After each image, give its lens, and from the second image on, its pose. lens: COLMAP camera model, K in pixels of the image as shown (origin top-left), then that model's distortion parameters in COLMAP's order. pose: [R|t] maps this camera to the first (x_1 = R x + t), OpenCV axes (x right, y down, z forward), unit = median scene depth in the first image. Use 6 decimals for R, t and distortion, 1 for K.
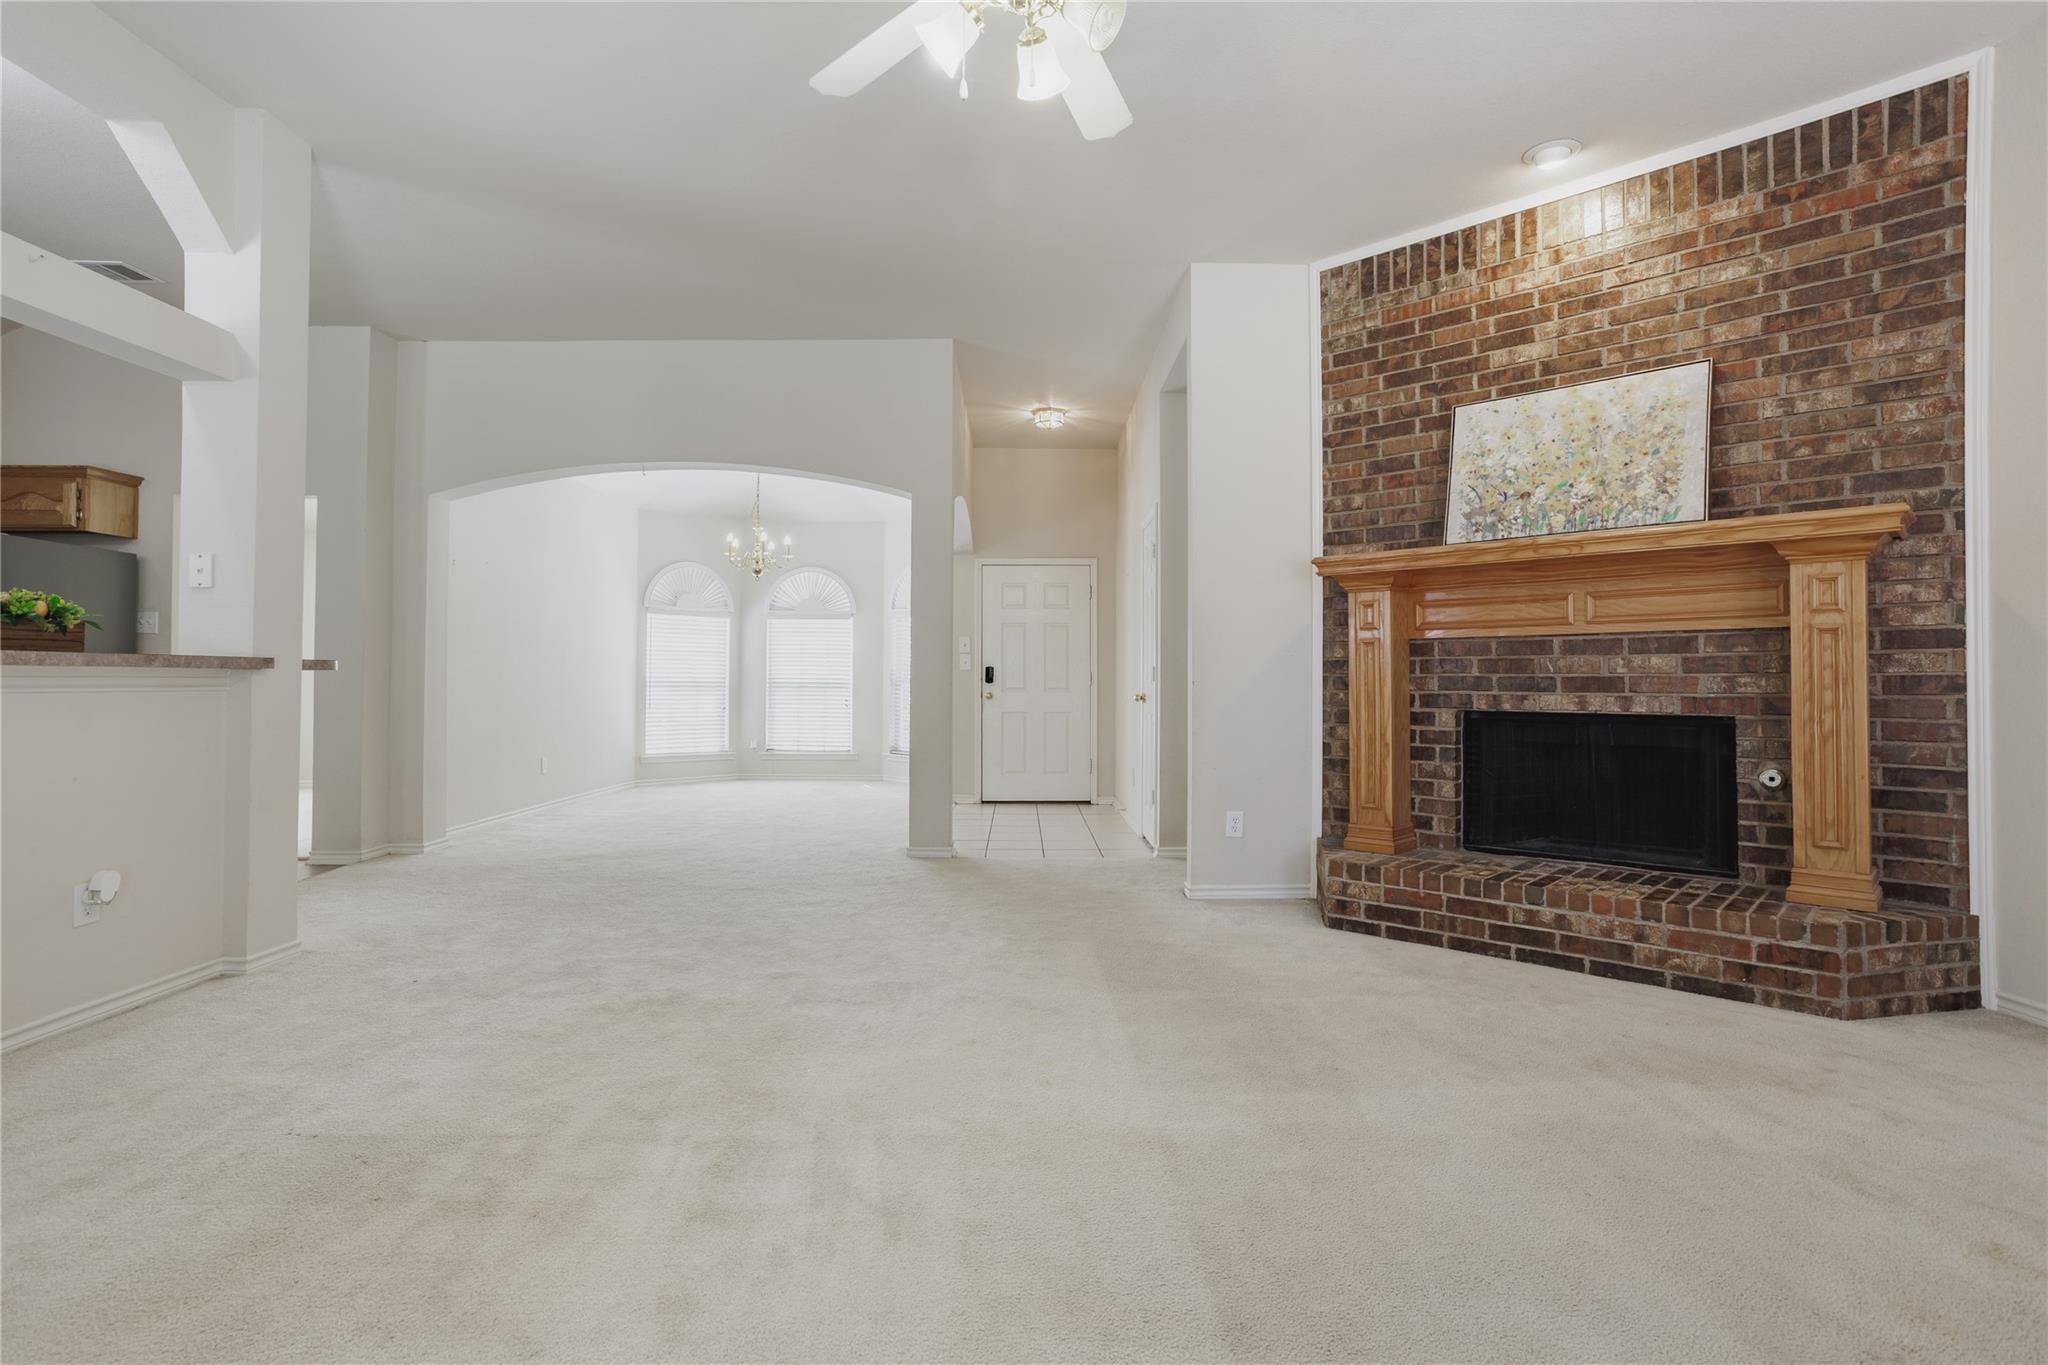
lens RADIAL K [[1017.9, 0, 1008.3], [0, 1017.9, 651.1], [0, 0, 1]] dist [-0.029267, 0.016086]
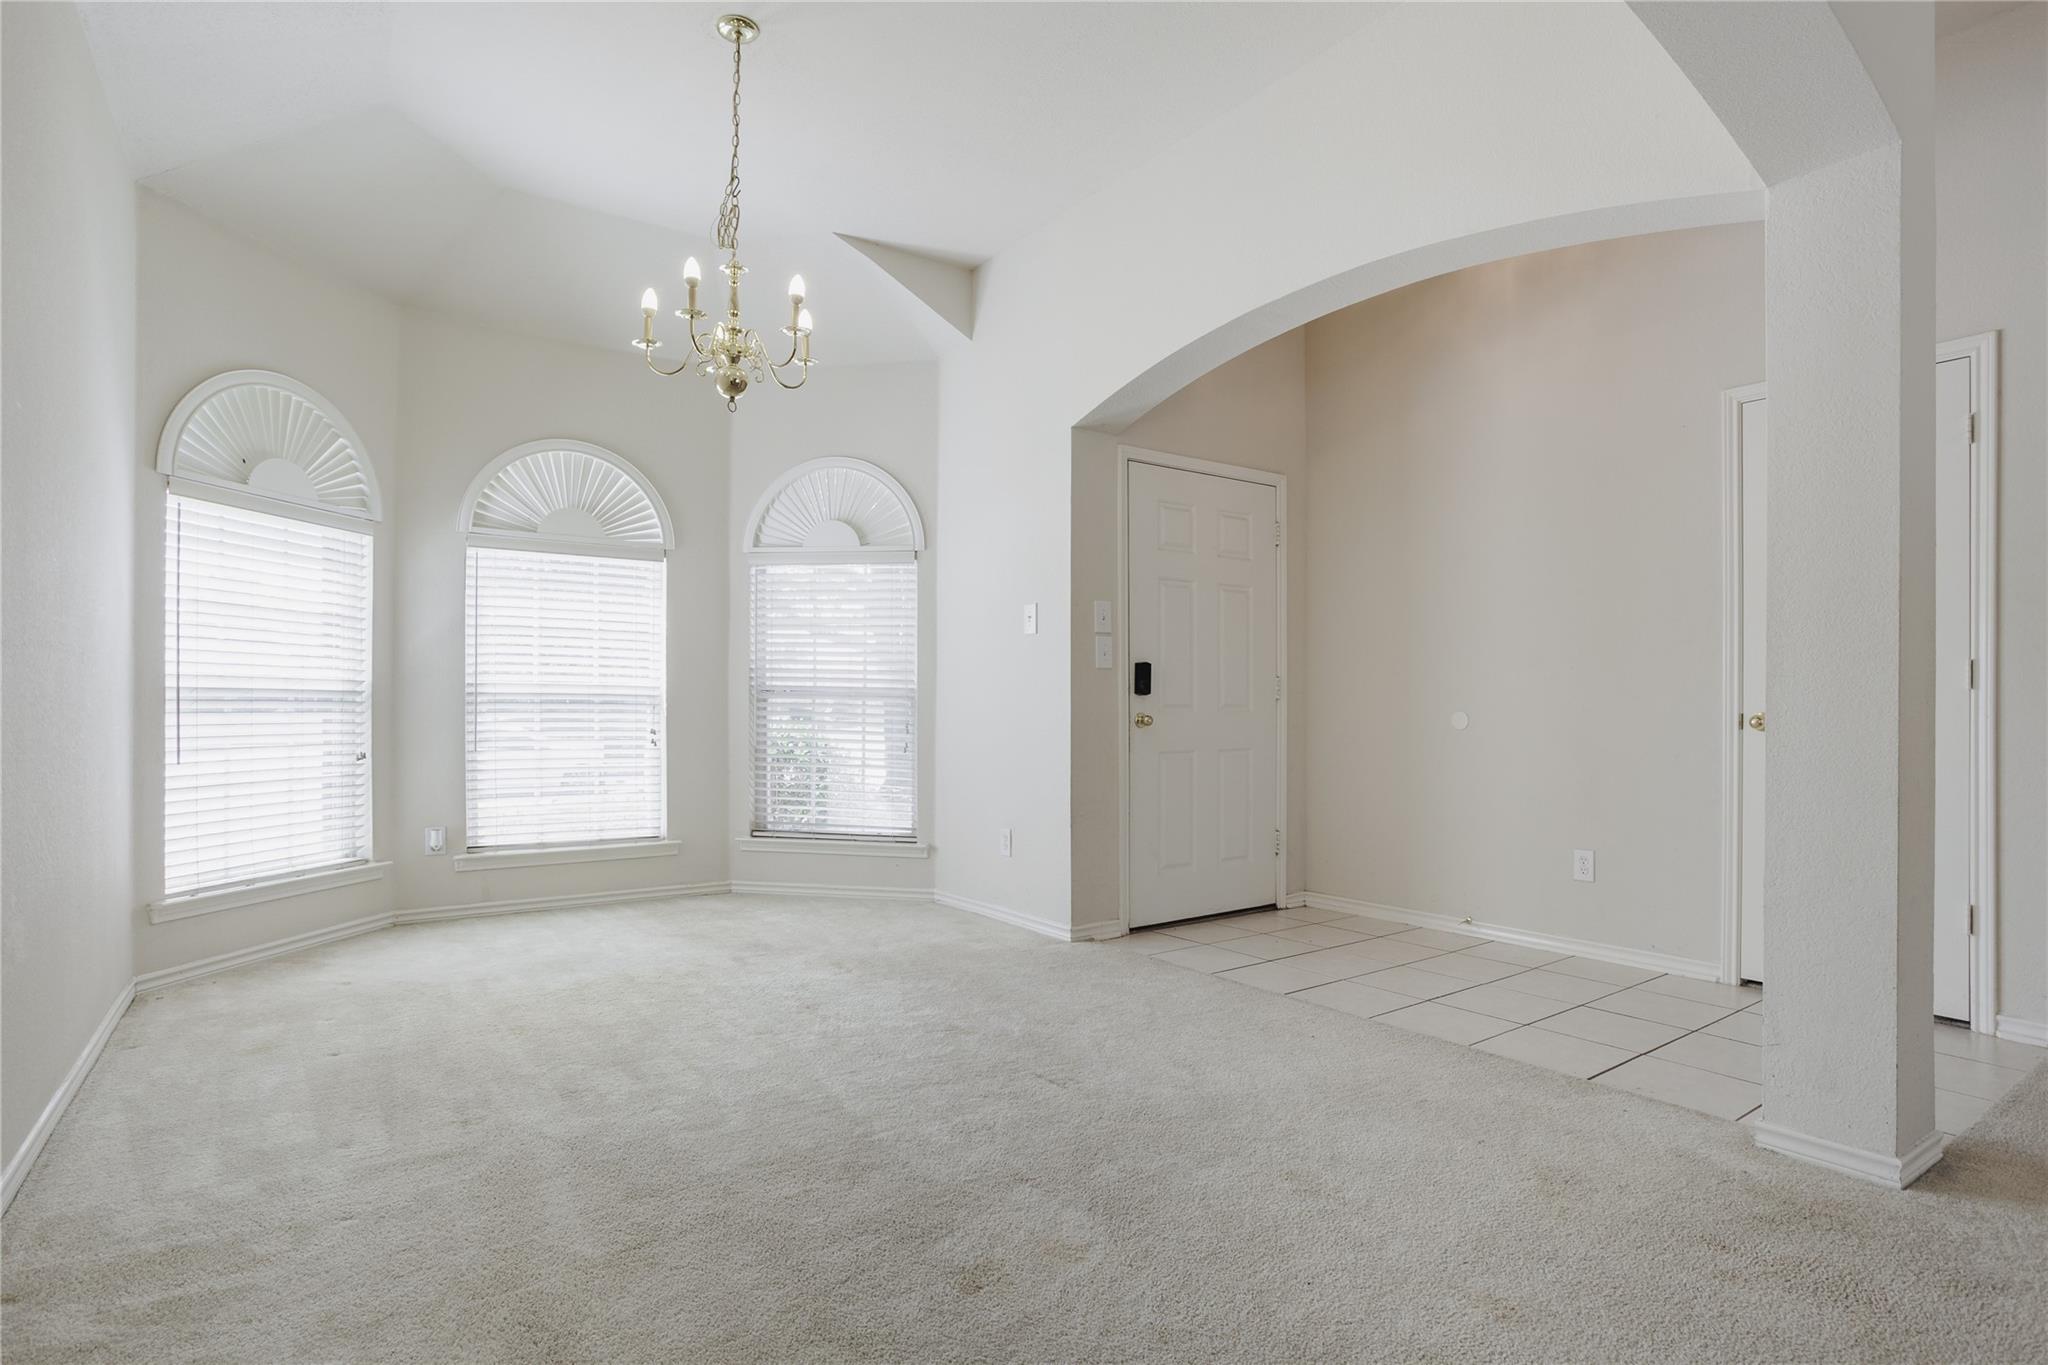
lens RADIAL K [[1017.9, 0, 987.7], [0, 1017.9, 706.8], [0, 0, 1]] dist [-0.029267, 0.016086]
pose [[0.813888, -0.002399, 0.581016, -0.775531], [-0.017934, 0.999411, 0.029248, 0.049653], [-0.580744, -0.034224, 0.813366, 1.307234]]
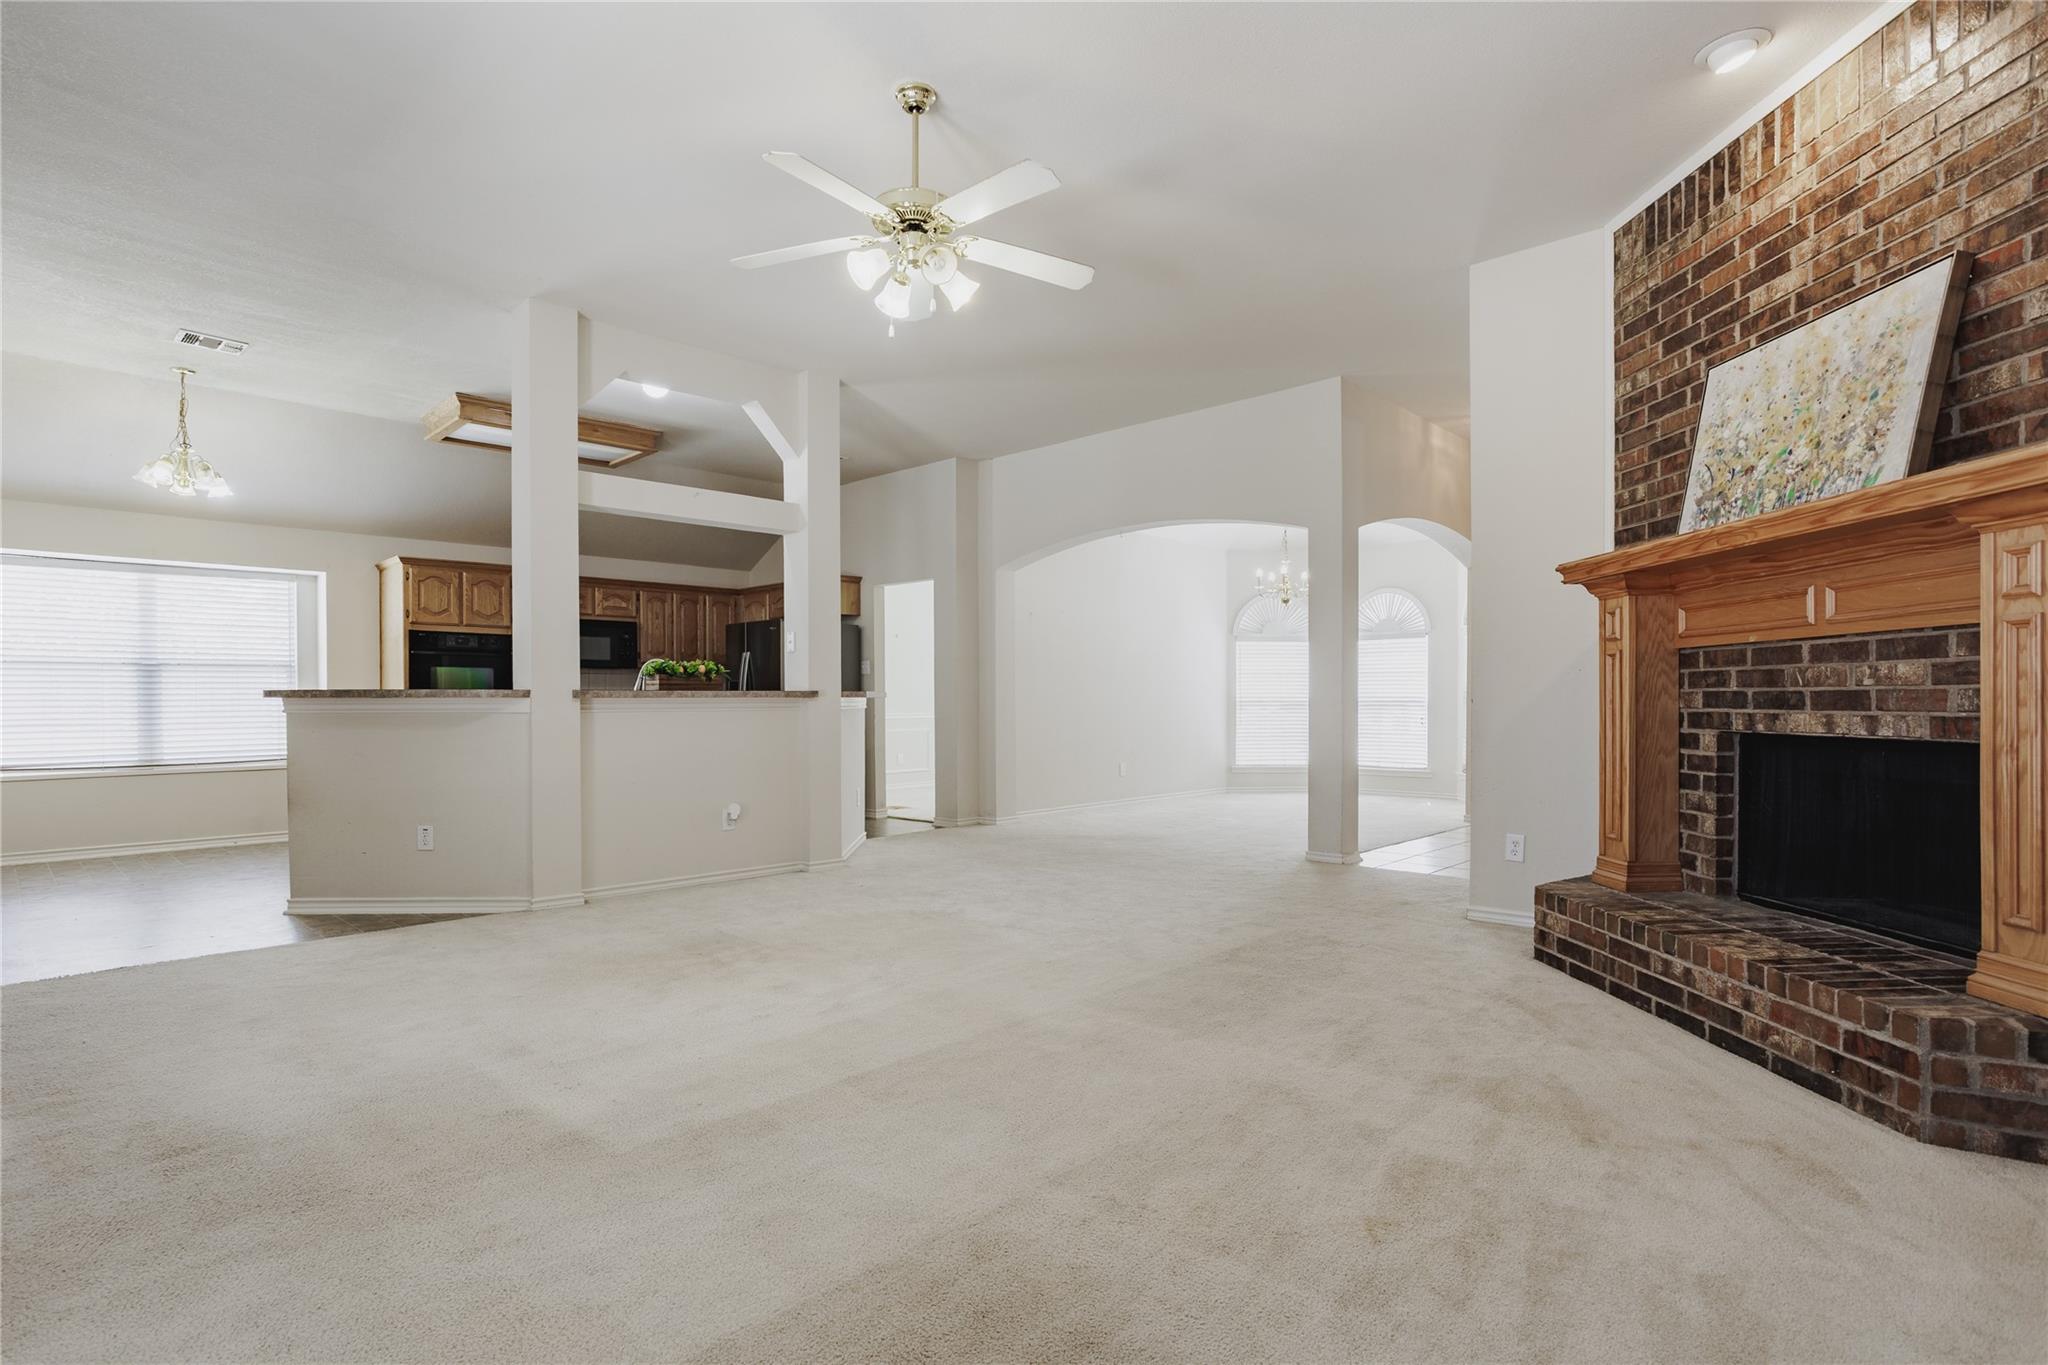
lens RADIAL K [[1017.9, 0, 1002.8], [0, 1017.9, 708.8], [0, 0, 1]] dist [-0.029267, 0.016086]
pose [[0.706857, -0.001007, -0.707356, 0.649863], [0.027967, 0.999257, 0.026525, 0.000546], [0.706804, -0.038532, 0.706360, -0.010386]]
